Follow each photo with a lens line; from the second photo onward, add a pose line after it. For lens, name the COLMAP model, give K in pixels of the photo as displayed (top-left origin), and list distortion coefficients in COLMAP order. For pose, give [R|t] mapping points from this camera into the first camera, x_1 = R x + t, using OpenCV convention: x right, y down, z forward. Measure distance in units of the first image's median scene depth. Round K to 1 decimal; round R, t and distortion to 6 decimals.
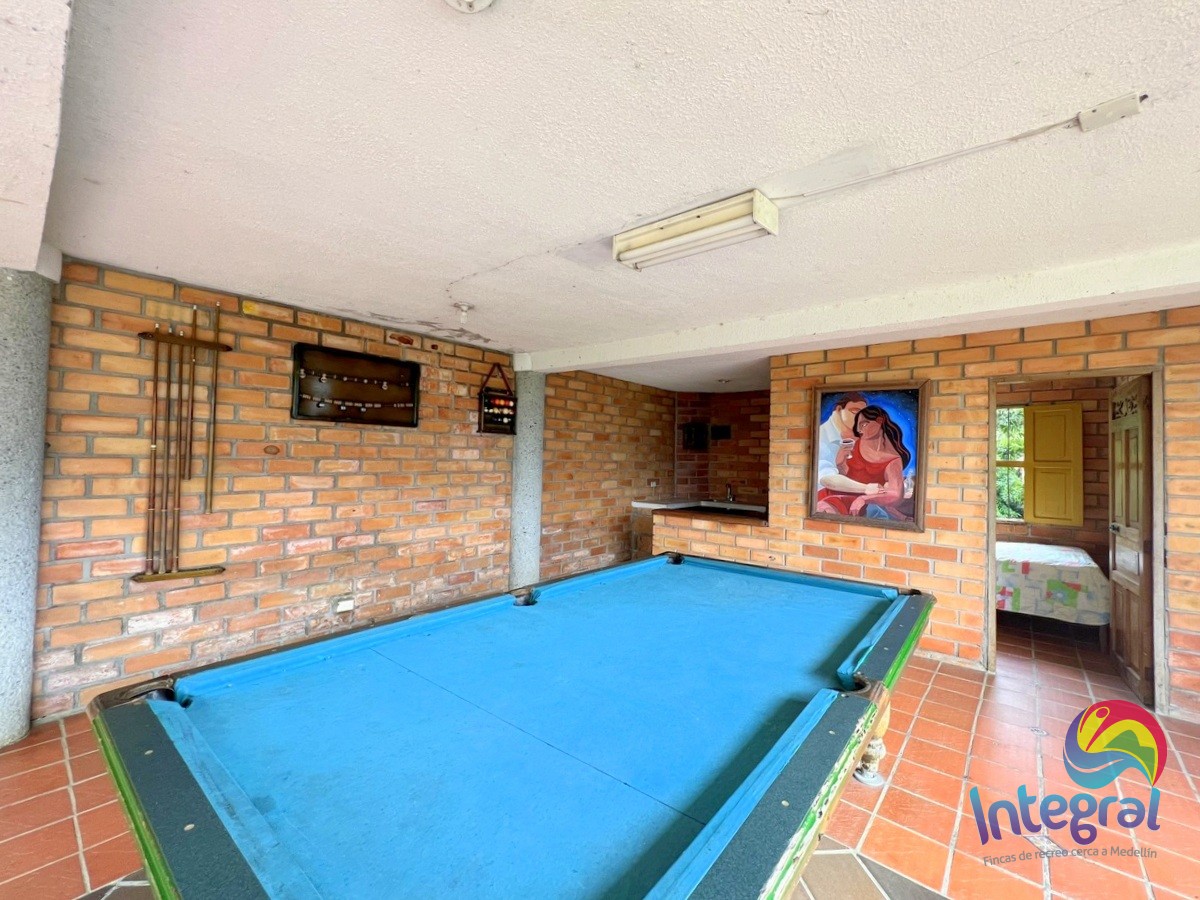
lens RADIAL K [[496.9, 0, 597.7], [0, 496.9, 446.0], [0, 0, 1]] dist [-0.000207, 0.000269]
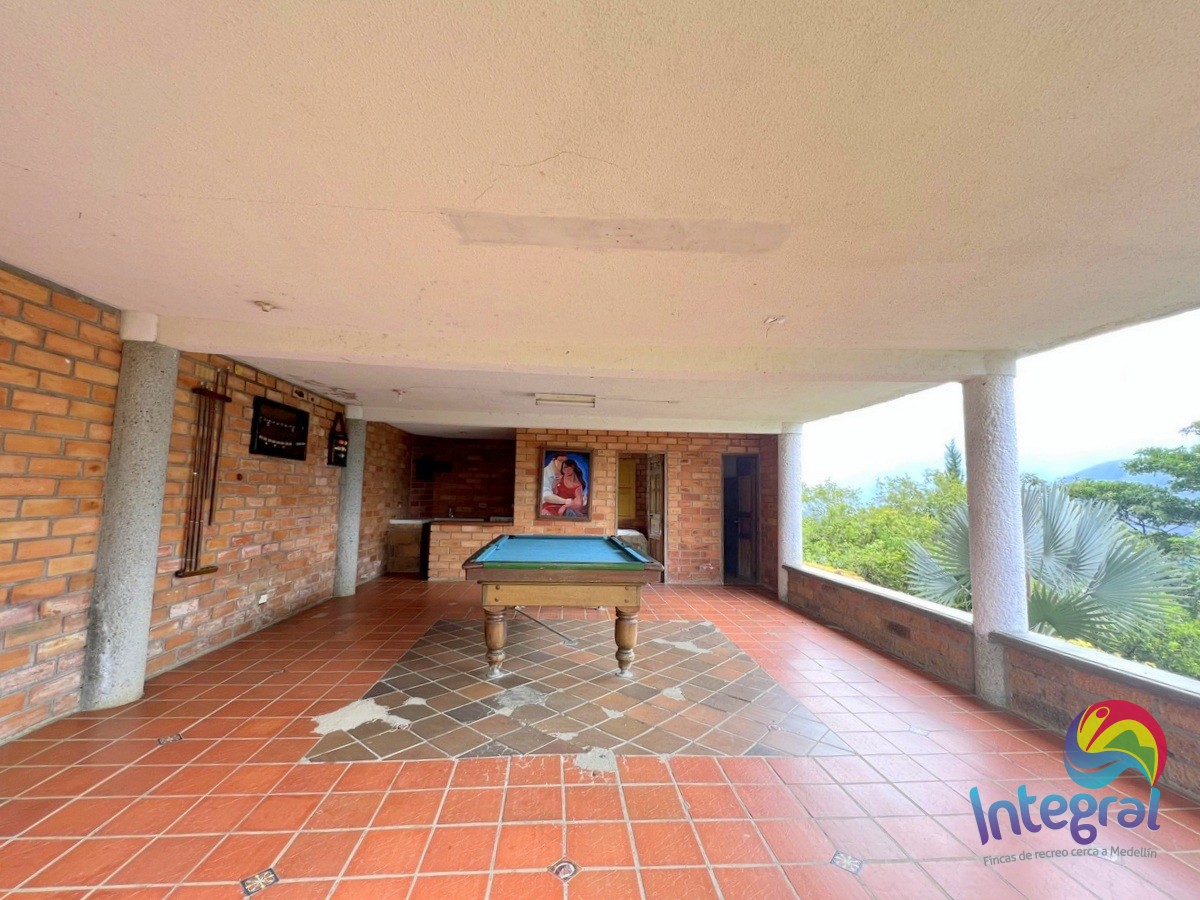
lens RADIAL K [[496.9, 0, 597.7], [0, 496.9, 446.0], [0, 0, 1]] dist [-0.000207, 0.000269]
pose [[0.718577, 0.060504, 0.692811, -0.737706], [-0.019728, 0.997581, -0.066658, -0.003877], [-0.695168, 0.034231, 0.718032, -0.495693]]
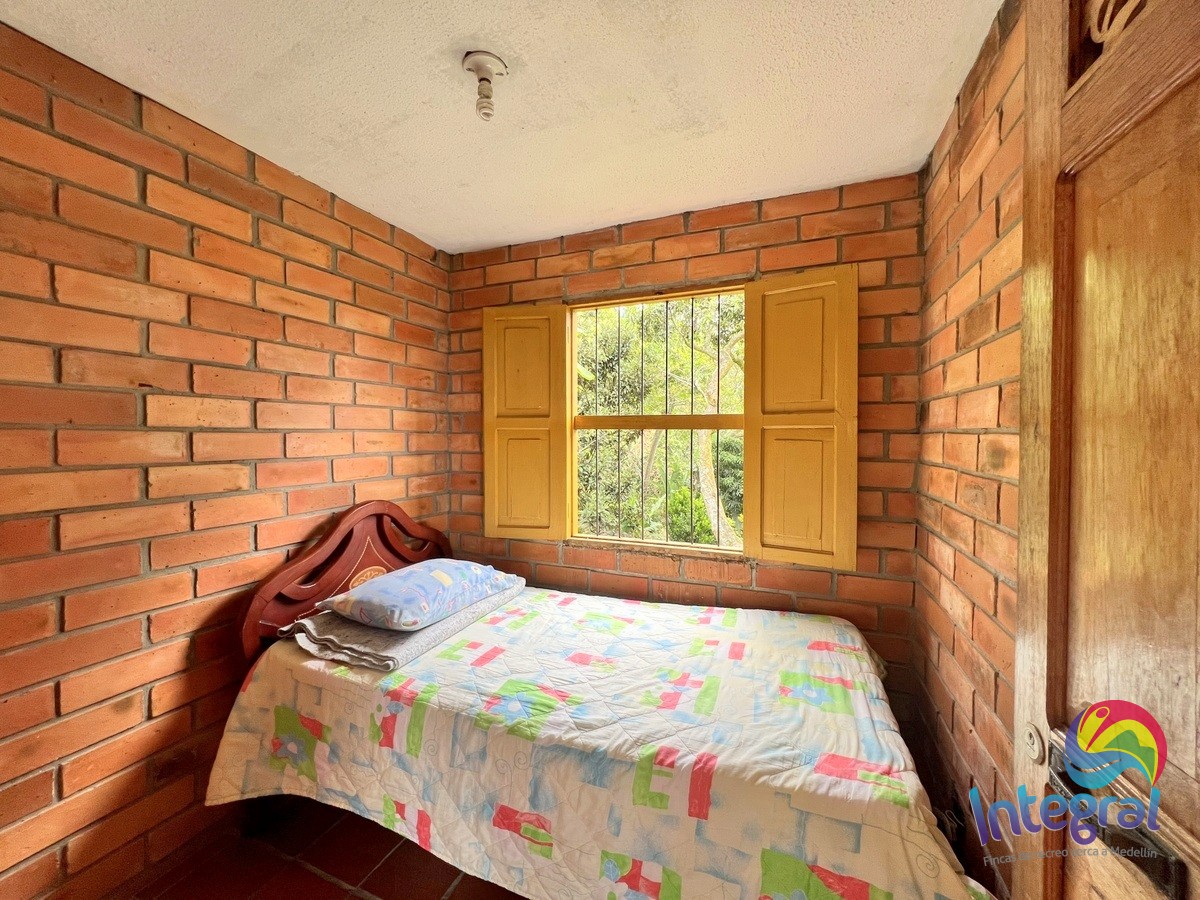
lens RADIAL K [[483.5, 0, 595.9], [0, 483.5, 446.2], [0, 0, 1]] dist [-0.000417, -0.000147]
pose [[0.950118, -0.023072, 0.311036, 0.777120], [0.010111, 0.999014, 0.043219, 0.049728], [-0.311727, -0.037918, 0.949415, 0.826082]]
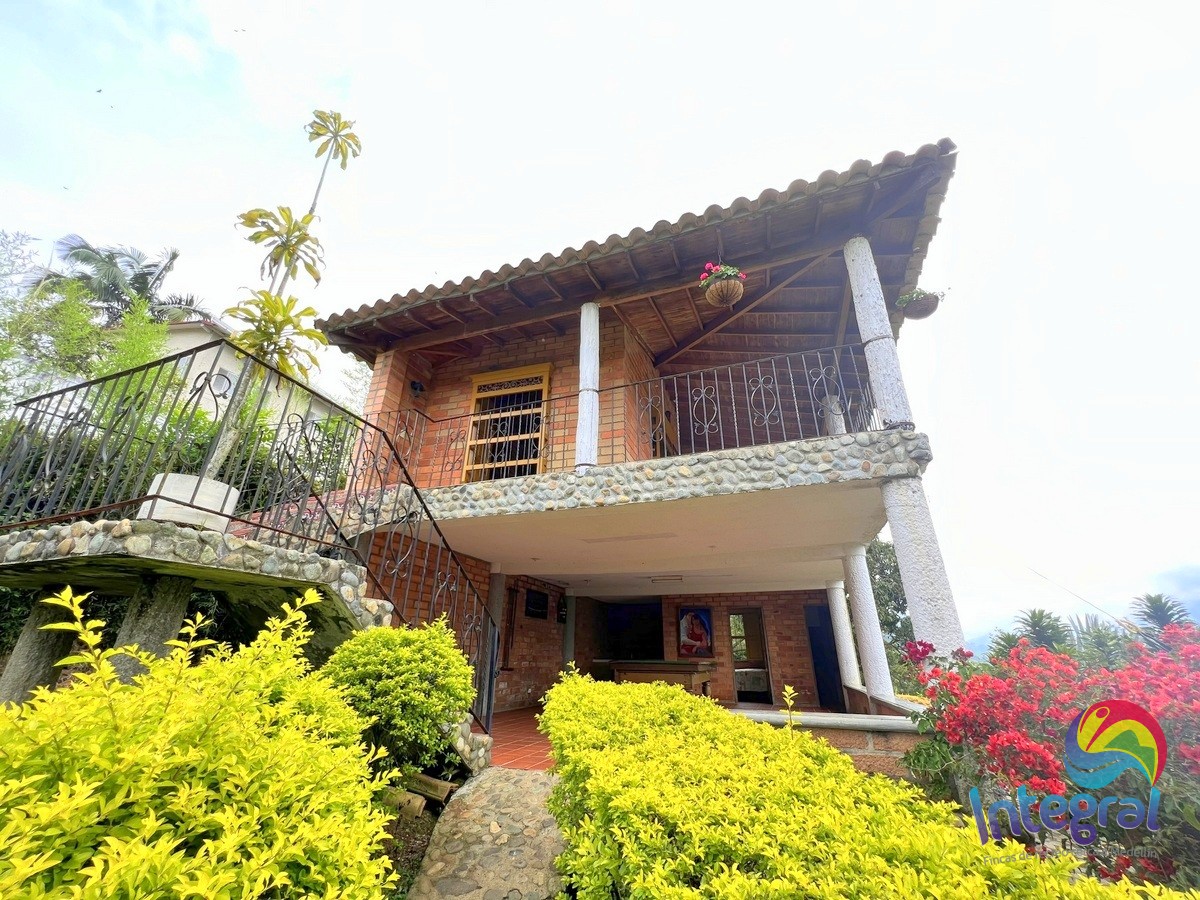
lens RADIAL K [[444.0, 0, 604.2], [0, 444.0, 470.9], [0, 0, 1]] dist [0.000210, 0.000040]
pose [[0.935437, 0.124733, 0.330756, -0.977480], [0.002719, 0.933110, -0.359581, 0.076178], [-0.353483, 0.337264, 0.872527, -1.458384]]
